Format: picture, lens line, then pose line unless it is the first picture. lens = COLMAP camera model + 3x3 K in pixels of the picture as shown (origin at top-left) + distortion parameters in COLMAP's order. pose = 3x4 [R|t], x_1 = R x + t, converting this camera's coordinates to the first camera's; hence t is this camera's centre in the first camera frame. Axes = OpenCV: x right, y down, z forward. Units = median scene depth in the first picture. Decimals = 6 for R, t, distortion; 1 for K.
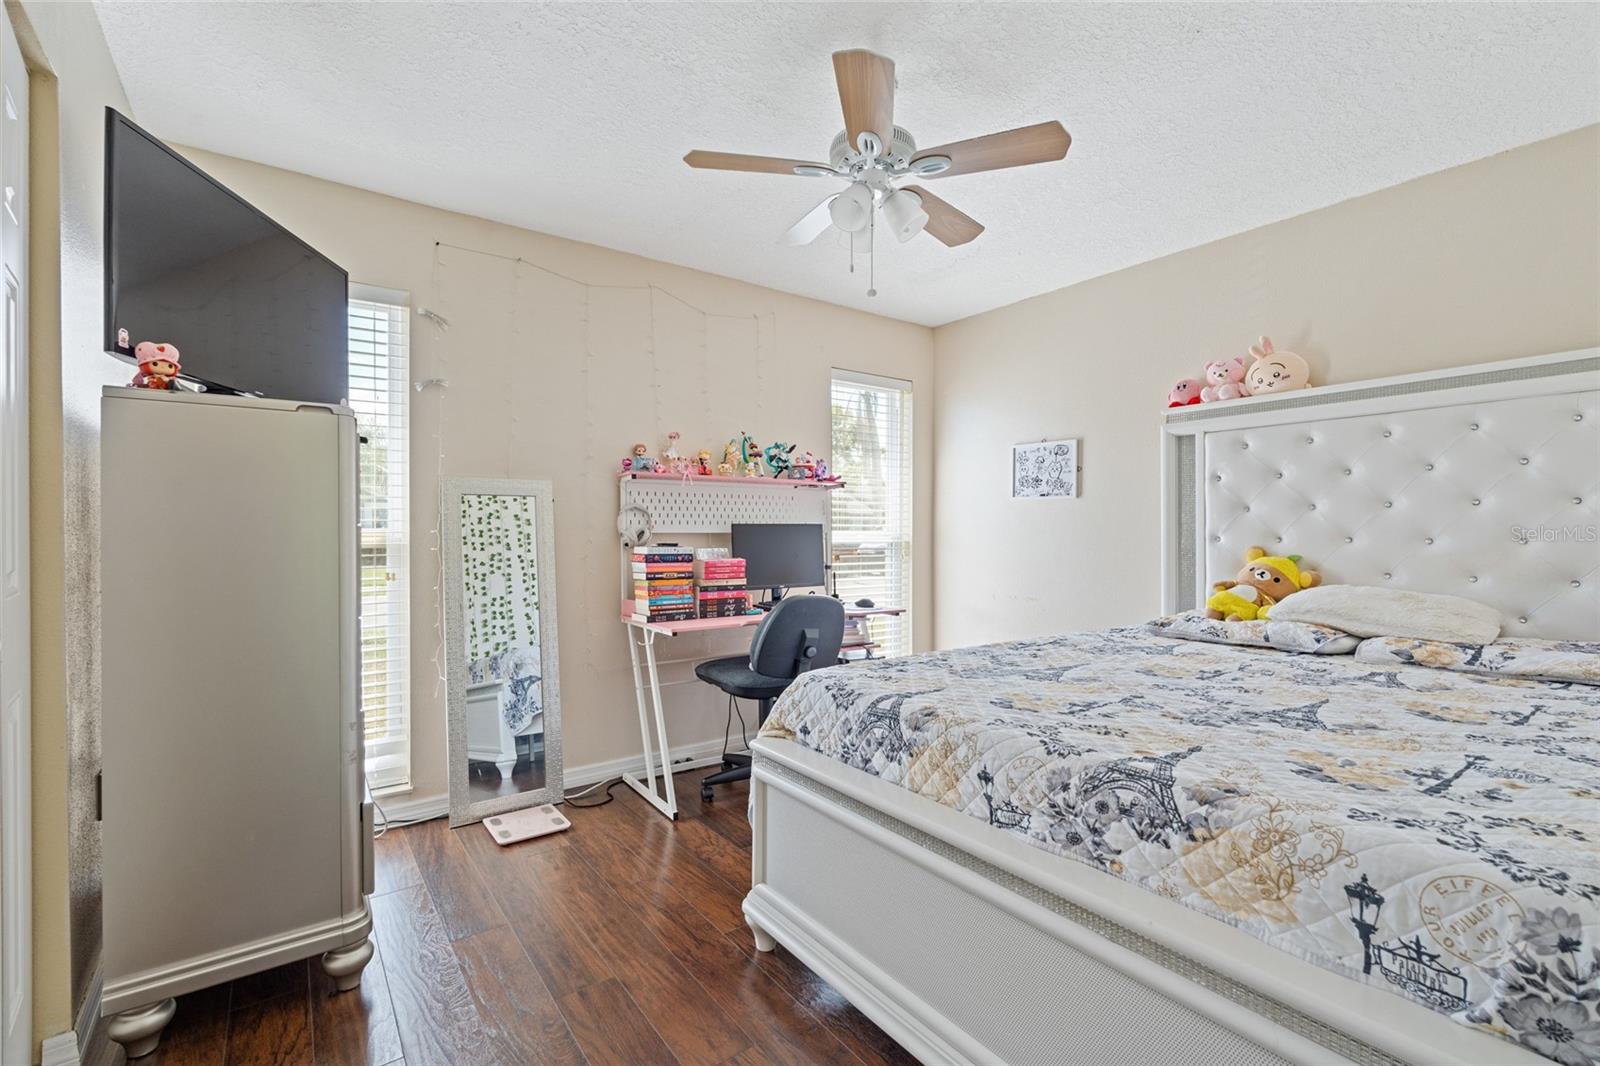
lens RADIAL K [[703.8, 0, 805.0], [0, 703.8, 527.7], [0, 0, 1]] dist [-0.002828, 0.000569]
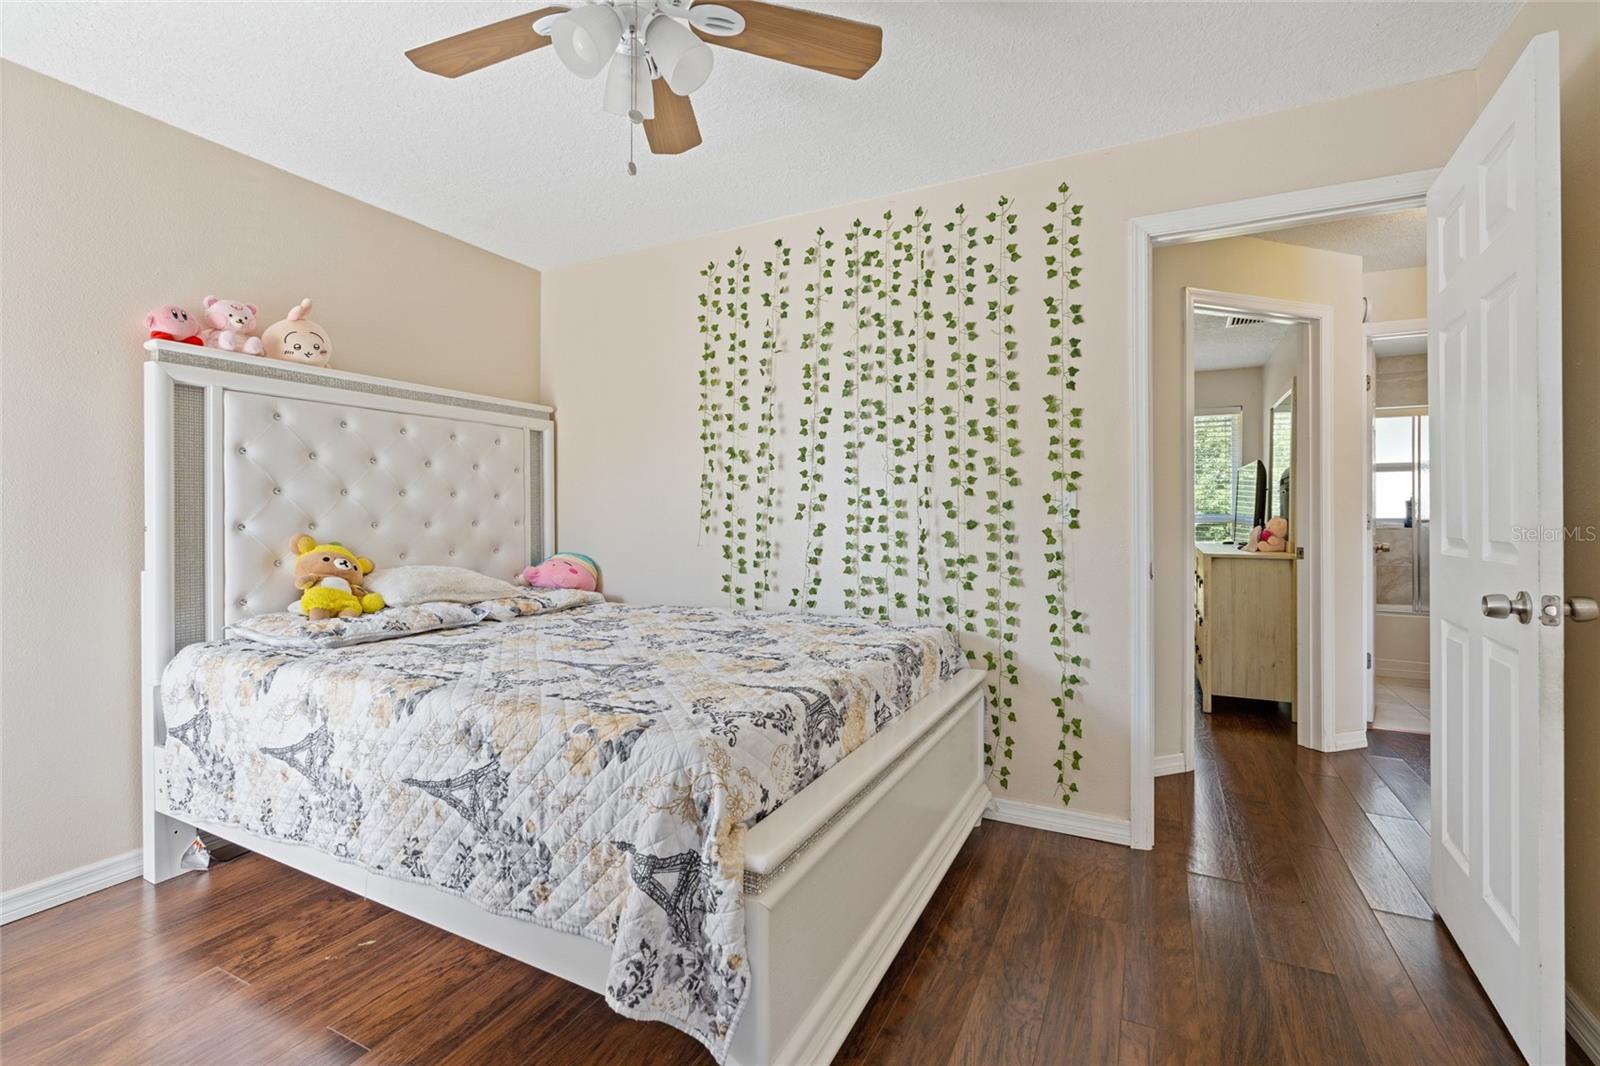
lens RADIAL K [[703.8, 0, 805.0], [0, 703.8, 527.7], [0, 0, 1]] dist [-0.002828, 0.000569]
pose [[-0.453243, -0.009152, 0.891340, -0.429465], [-0.000264, 0.999949, 0.010133, 0.008938], [-0.891387, 0.004357, -0.453222, 0.833264]]
